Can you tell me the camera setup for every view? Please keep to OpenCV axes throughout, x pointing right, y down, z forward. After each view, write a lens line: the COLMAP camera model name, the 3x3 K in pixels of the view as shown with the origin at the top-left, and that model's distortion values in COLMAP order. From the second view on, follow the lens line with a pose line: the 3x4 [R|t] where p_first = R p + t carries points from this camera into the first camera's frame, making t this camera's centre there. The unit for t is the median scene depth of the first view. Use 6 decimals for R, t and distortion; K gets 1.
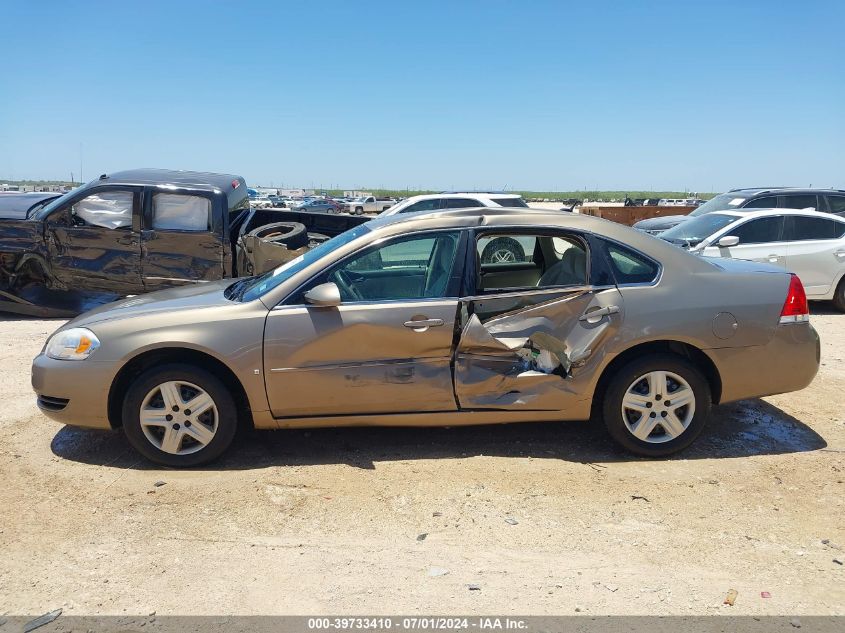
lens RADIAL K [[699.1, 0, 414.1], [0, 699.1, 313.4], [0, 0, 1]] dist [0.038964, 0.000159]
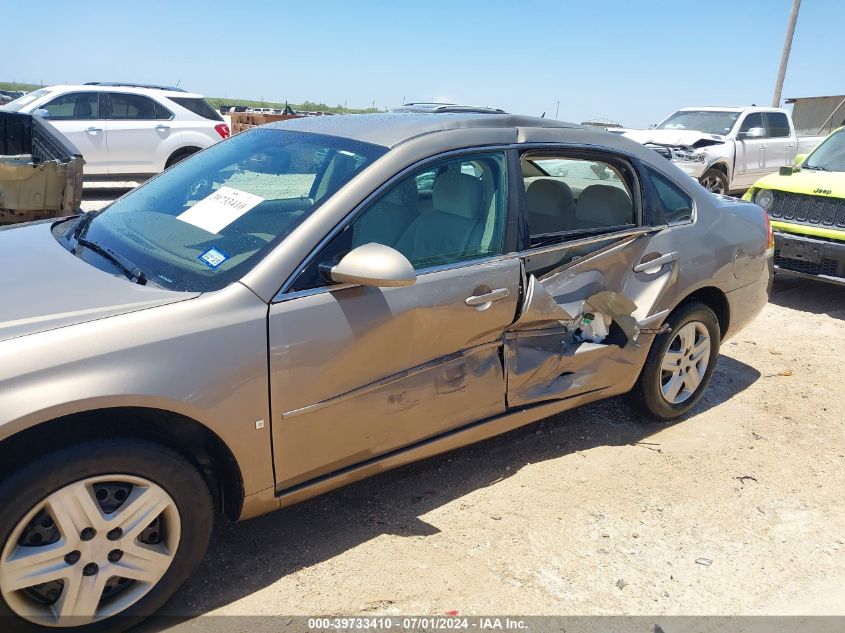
lens RADIAL K [[699.1, 0, 424.9], [0, 699.1, 318.7], [0, 0, 1]] dist [0.038964, 0.000159]
pose [[0.804045, -0.125225, 0.581232, -0.413185], [0.046477, 0.987815, 0.148529, -0.065487], [-0.592749, -0.092410, 0.800068, 0.502541]]
